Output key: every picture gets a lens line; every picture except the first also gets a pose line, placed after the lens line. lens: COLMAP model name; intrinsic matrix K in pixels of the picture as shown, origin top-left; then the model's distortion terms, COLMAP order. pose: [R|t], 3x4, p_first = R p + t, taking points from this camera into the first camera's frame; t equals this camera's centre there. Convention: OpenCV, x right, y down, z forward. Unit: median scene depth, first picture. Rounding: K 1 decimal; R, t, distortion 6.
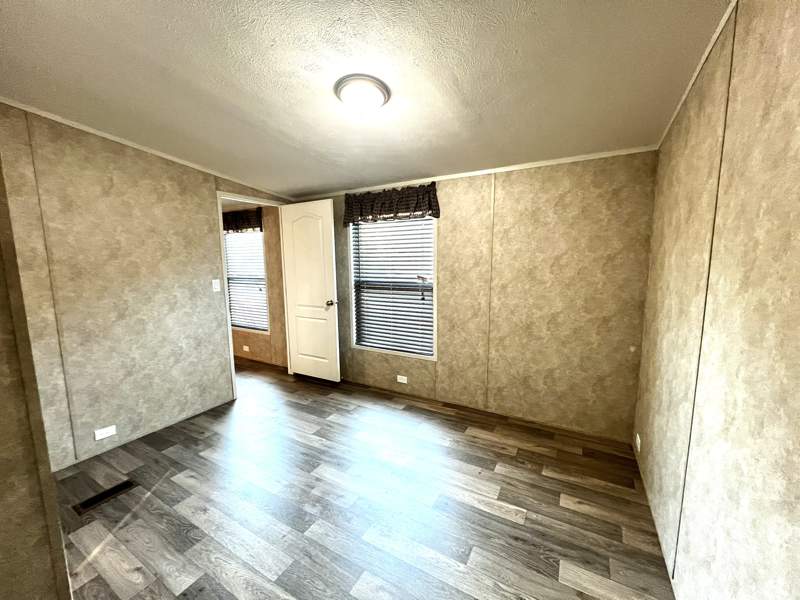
lens RADIAL K [[318.6, 0, 398.6], [0, 318.6, 300.5], [0, 0, 1]] dist [0.000065, -0.000295]
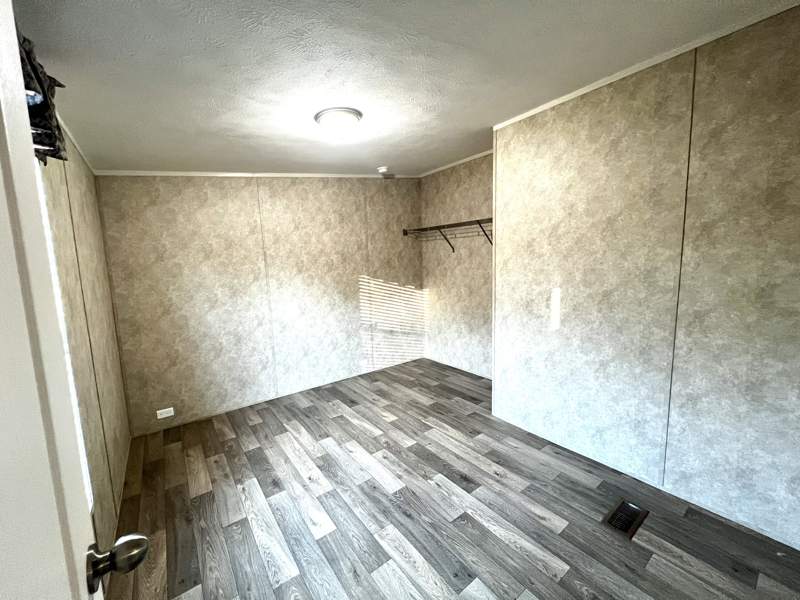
lens RADIAL K [[318.6, 0, 398.6], [0, 318.6, 300.5], [0, 0, 1]] dist [0.000065, -0.000295]
pose [[-0.916991, -0.004958, 0.398877, -0.564962], [0.093633, 0.969312, 0.227304, -0.180501], [-0.387764, 0.245784, -0.888386, 1.531471]]
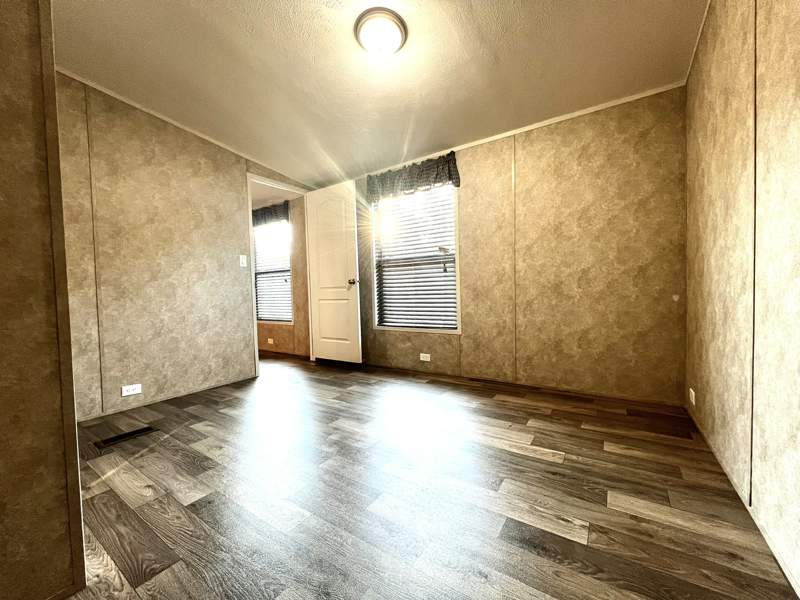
lens RADIAL K [[318.6, 0, 398.6], [0, 318.6, 300.5], [0, 0, 1]] dist [0.000065, -0.000295]
pose [[0.997058, -0.014715, -0.075221, 0.008528], [0.007578, 0.995515, -0.094301, 0.237206], [0.076271, 0.093453, 0.992698, 0.030734]]
